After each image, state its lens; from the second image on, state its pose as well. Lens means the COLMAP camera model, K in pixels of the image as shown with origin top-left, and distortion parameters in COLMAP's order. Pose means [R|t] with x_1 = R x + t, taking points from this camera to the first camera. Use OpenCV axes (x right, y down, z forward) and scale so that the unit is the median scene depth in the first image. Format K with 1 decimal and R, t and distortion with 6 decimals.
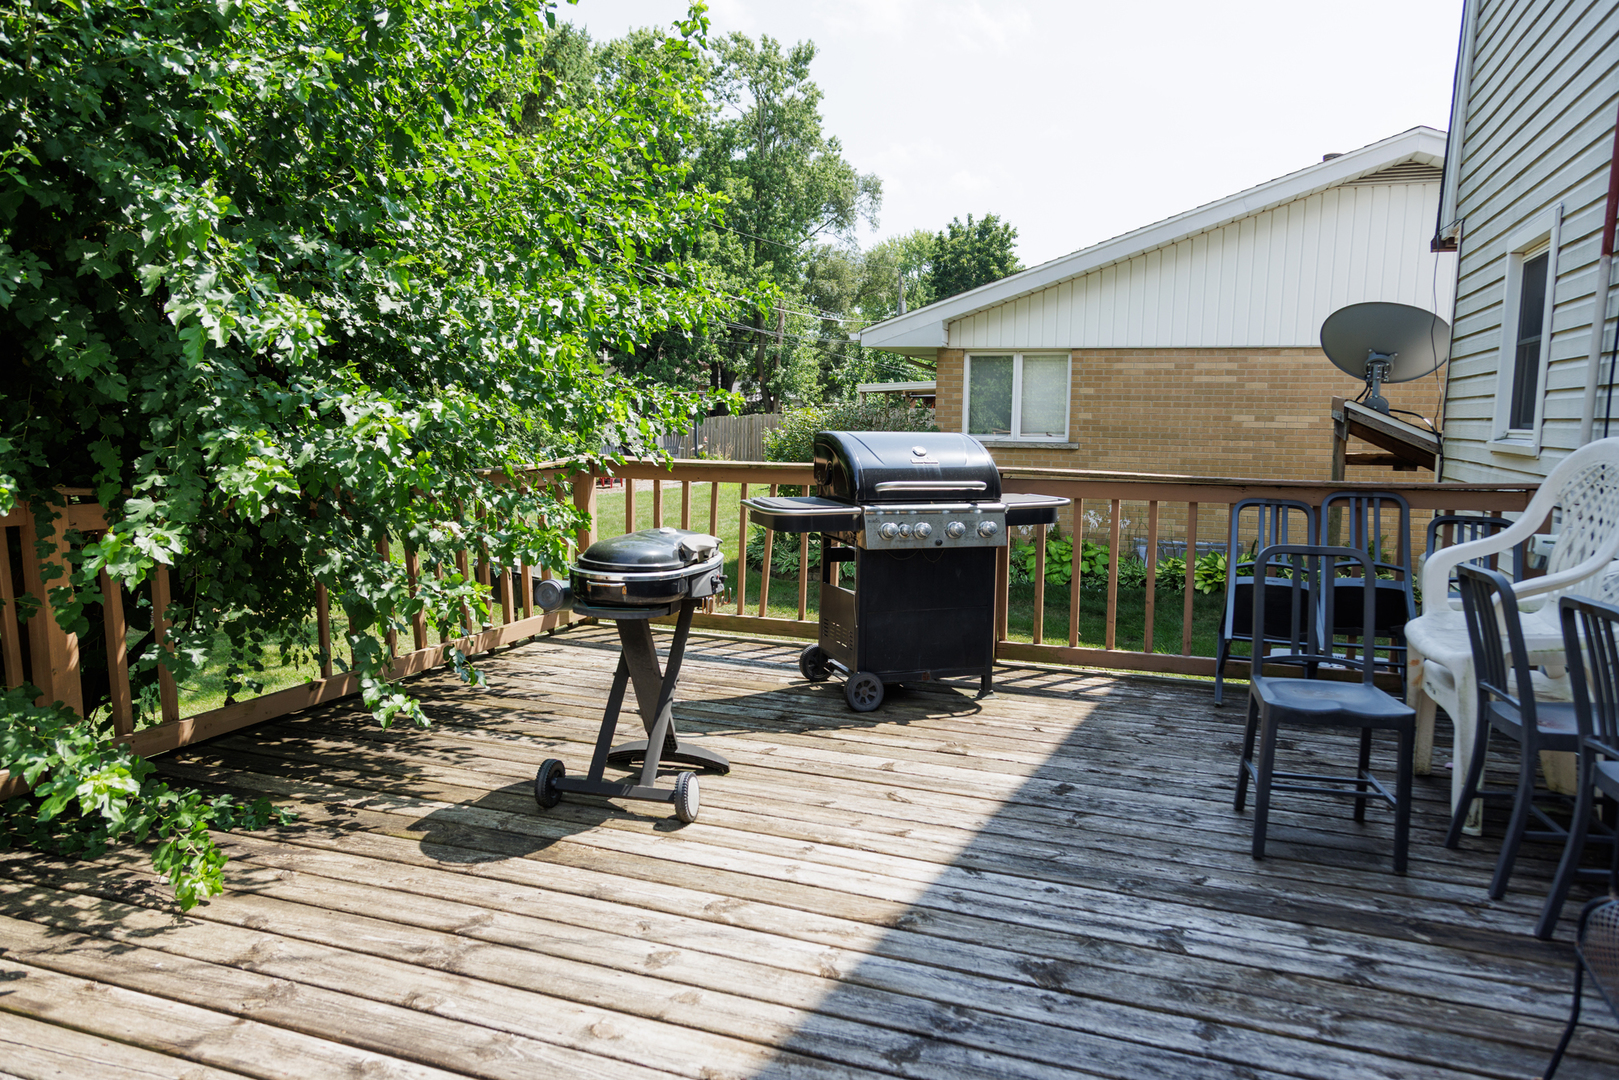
lens RADIAL K [[1069.7, 0, 809.5], [0, 1069.7, 540.0], [0, 0, 1]] dist [0.025379, 0.000672]
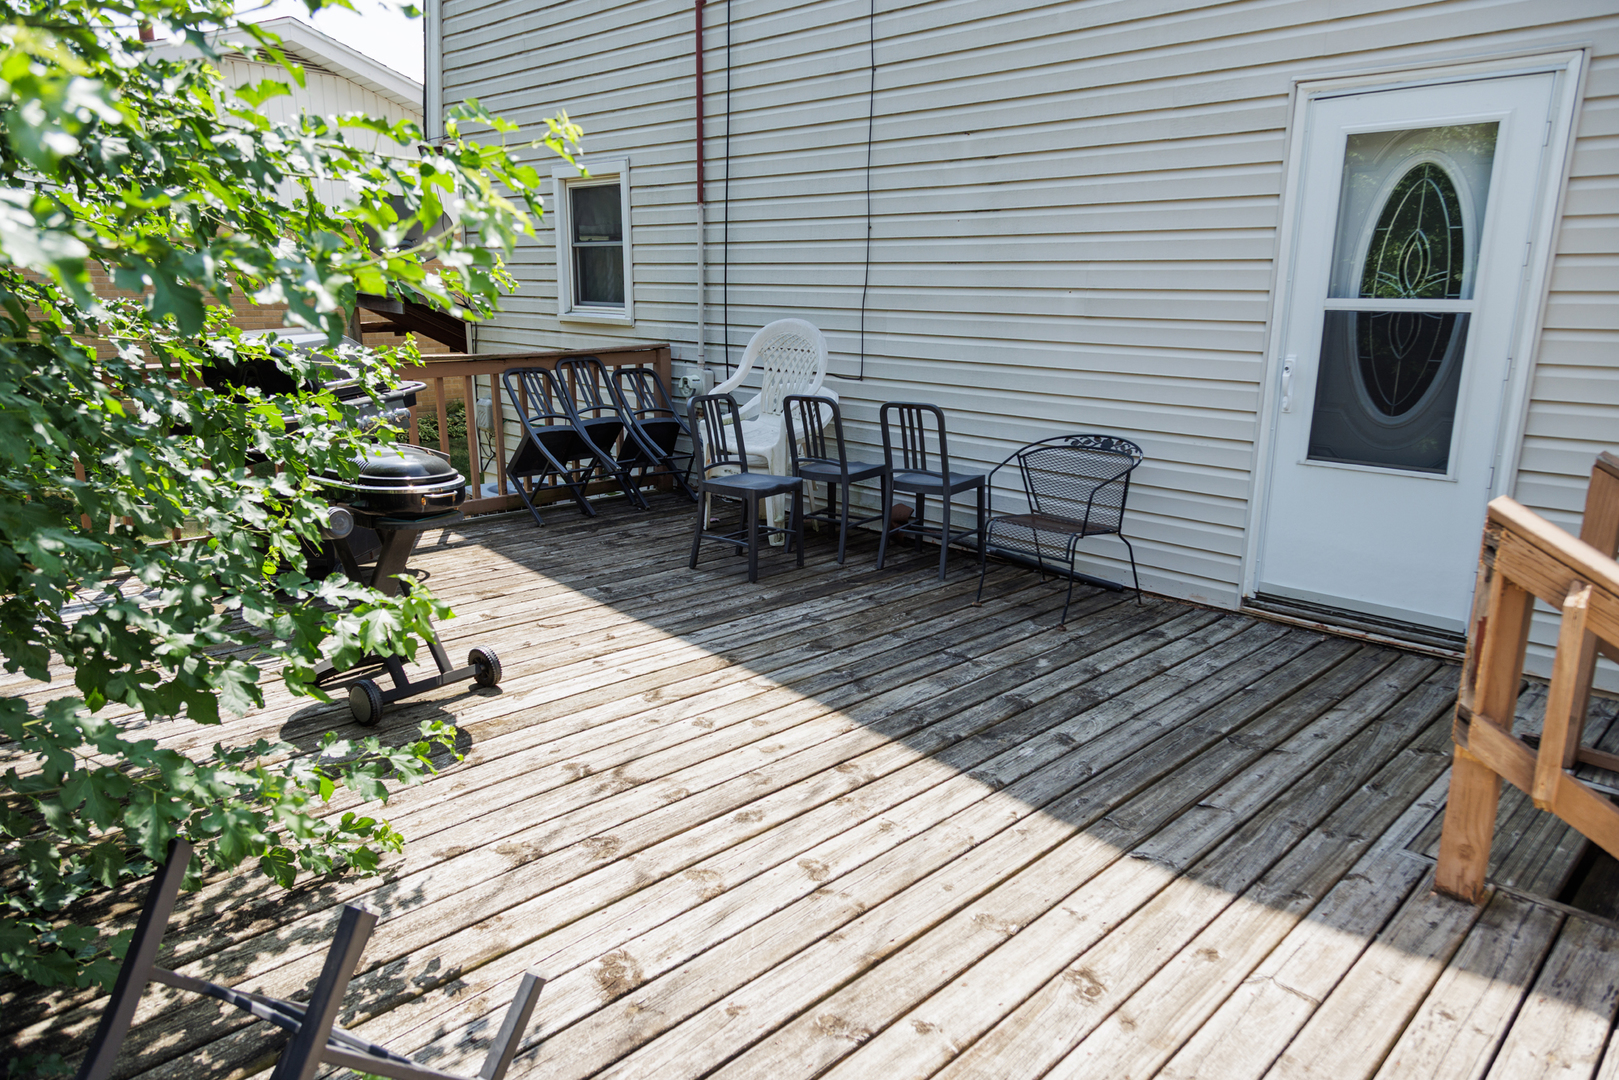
lens RADIAL K [[1069.7, 0, 809.5], [0, 1069.7, 540.0], [0, 0, 1]] dist [0.025379, 0.000672]
pose [[0.415641, -0.216130, 0.883476, -1.077476], [0.098062, 0.976343, 0.192714, -0.084836], [-0.904227, 0.006535, 0.427002, 0.234903]]
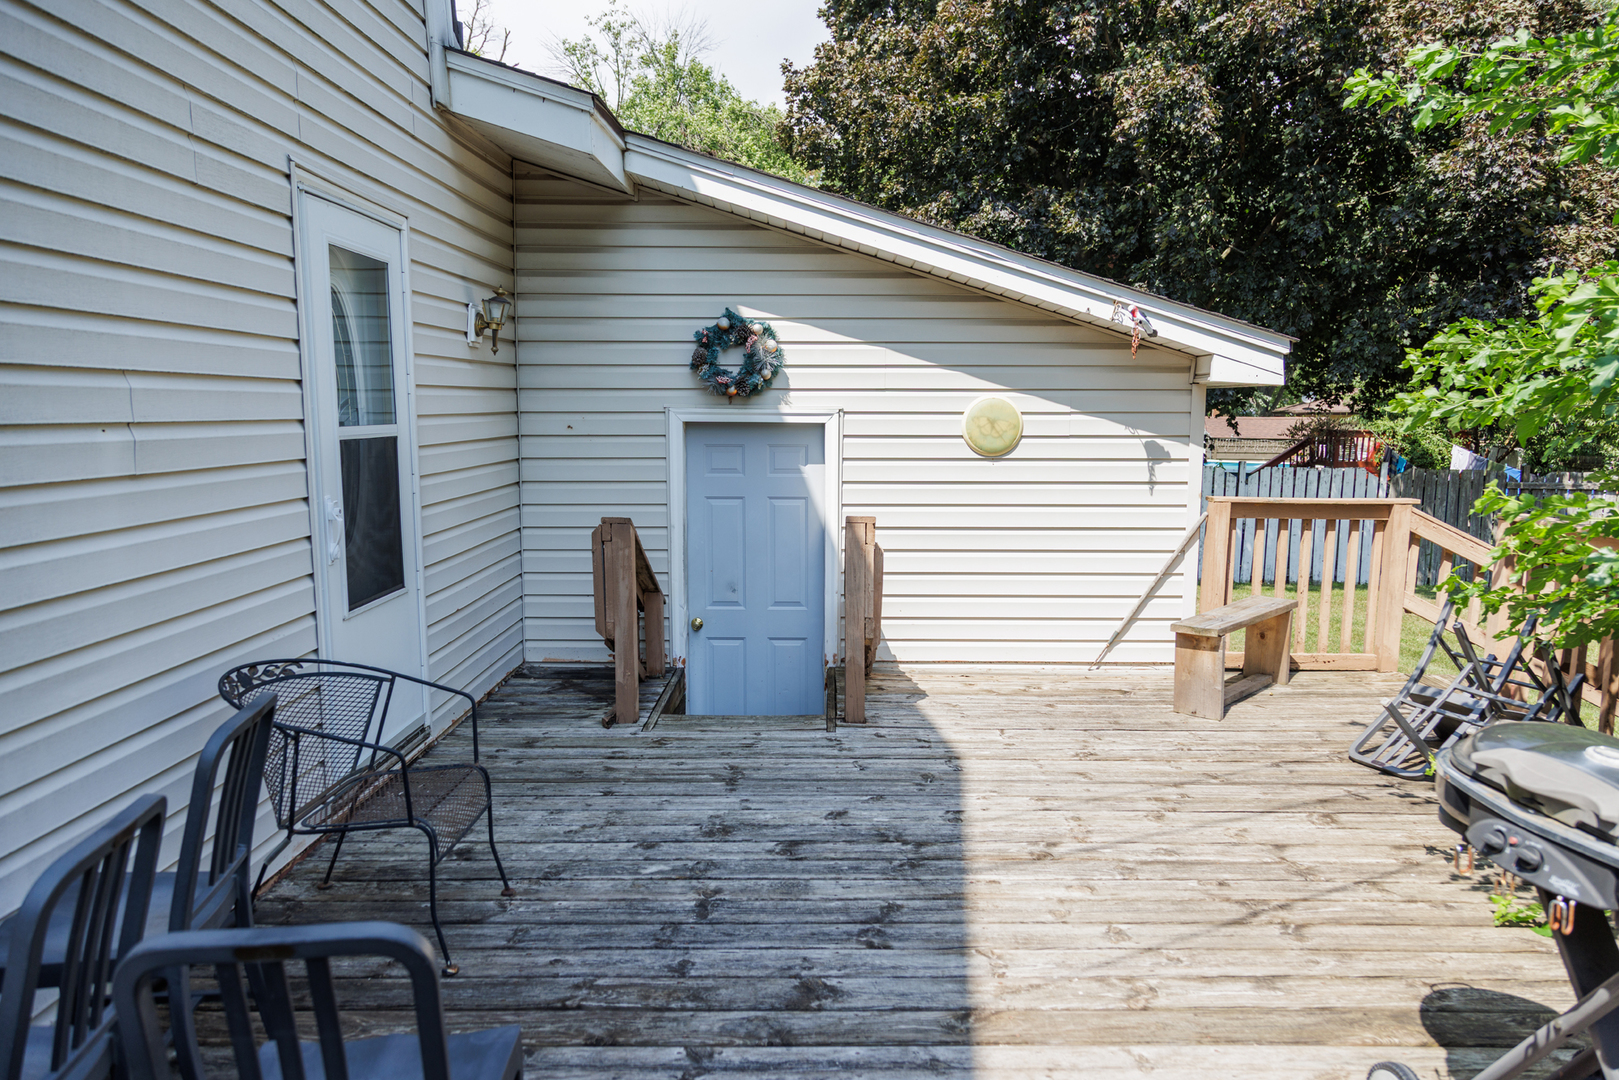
lens RADIAL K [[1069.7, 0, 809.5], [0, 1069.7, 540.0], [0, 0, 1]] dist [0.025379, 0.000672]
pose [[-0.939269, 0.019057, -0.342652, 0.502048], [-0.062412, 0.972321, 0.225159, -0.247364], [0.337458, 0.232871, -0.912082, 1.604642]]
